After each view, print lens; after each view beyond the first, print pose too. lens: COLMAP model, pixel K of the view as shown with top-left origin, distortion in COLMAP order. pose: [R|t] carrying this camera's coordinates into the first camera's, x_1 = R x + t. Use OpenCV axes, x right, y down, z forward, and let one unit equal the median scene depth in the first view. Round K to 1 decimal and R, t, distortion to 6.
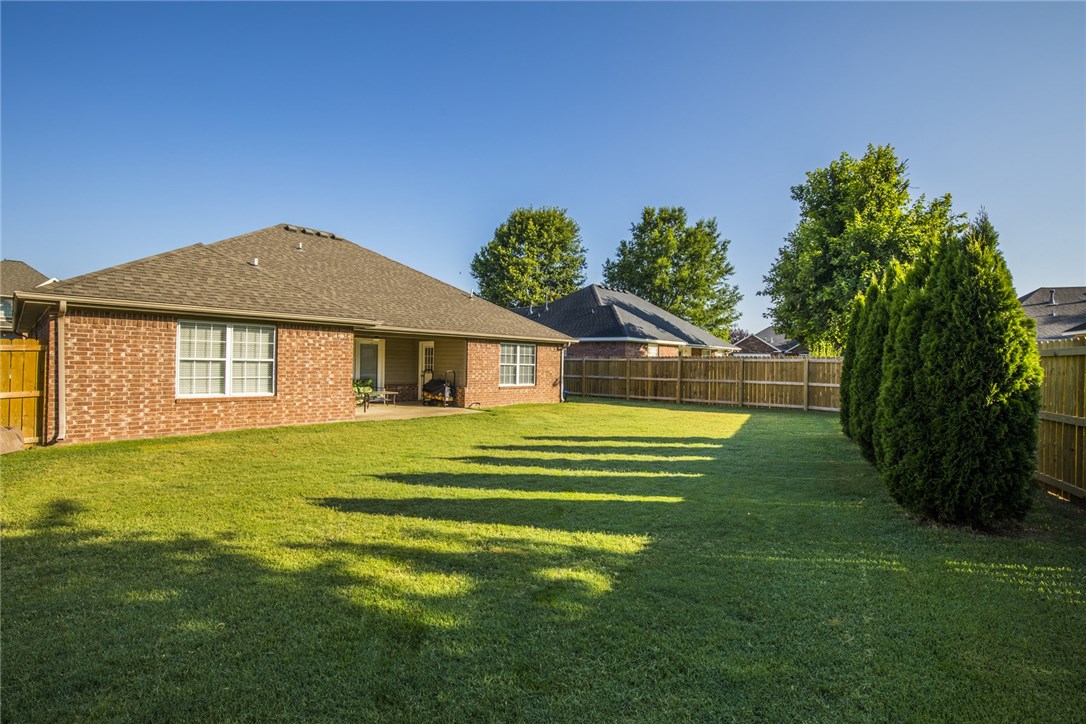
lens RADIAL K [[504.8, 0, 545.8], [0, 504.8, 356.8], [0, 0, 1]] dist [-0.026801, 0.001172]
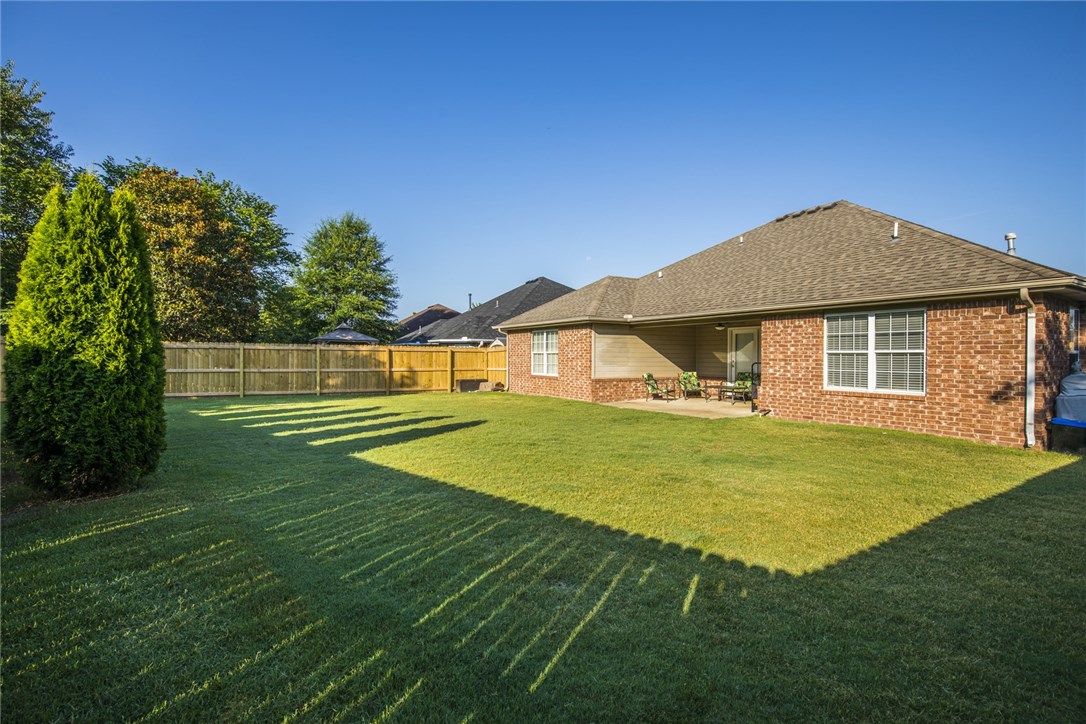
lens RADIAL K [[504.8, 0, 545.8], [0, 504.8, 356.8], [0, 0, 1]] dist [-0.026801, 0.001172]
pose [[-0.271587, -0.007182, -0.962387, 0.677752], [0.014932, 0.999820, -0.011675, 0.027885], [0.962298, -0.017541, -0.271431, 1.041519]]
